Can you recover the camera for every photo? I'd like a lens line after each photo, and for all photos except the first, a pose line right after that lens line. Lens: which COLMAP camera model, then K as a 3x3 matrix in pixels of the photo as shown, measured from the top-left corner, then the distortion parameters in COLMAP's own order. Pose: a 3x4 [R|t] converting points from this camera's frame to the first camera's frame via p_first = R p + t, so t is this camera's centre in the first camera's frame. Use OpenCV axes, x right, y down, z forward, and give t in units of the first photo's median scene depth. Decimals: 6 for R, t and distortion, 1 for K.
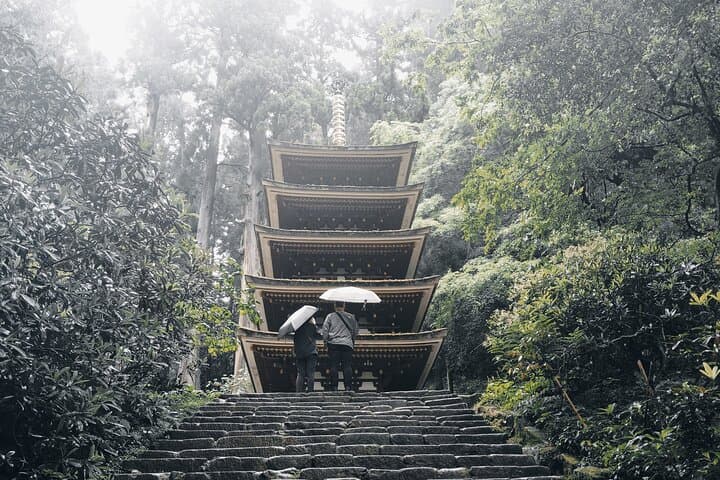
lens RADIAL K [[639.7, 0, 360.0], [0, 639.7, 240.0], [0, 0, 1]] dist [0.008889, -0.002961]
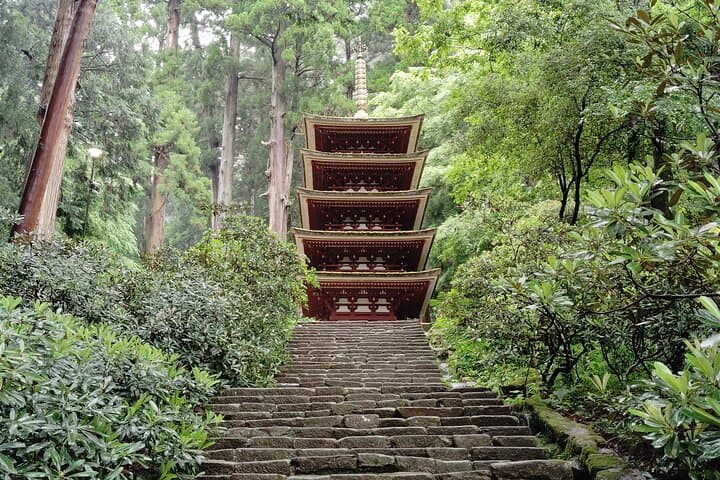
lens RADIAL K [[742.1, 0, 360.0], [0, 742.1, 240.0], [0, 0, 1]] dist [-0.002534, -0.004490]
pose [[0.999278, 0.002249, -0.037938, 0.018369], [0.003571, 0.988276, 0.152638, -0.119594], [0.037837, -0.152663, 0.987554, -0.403785]]
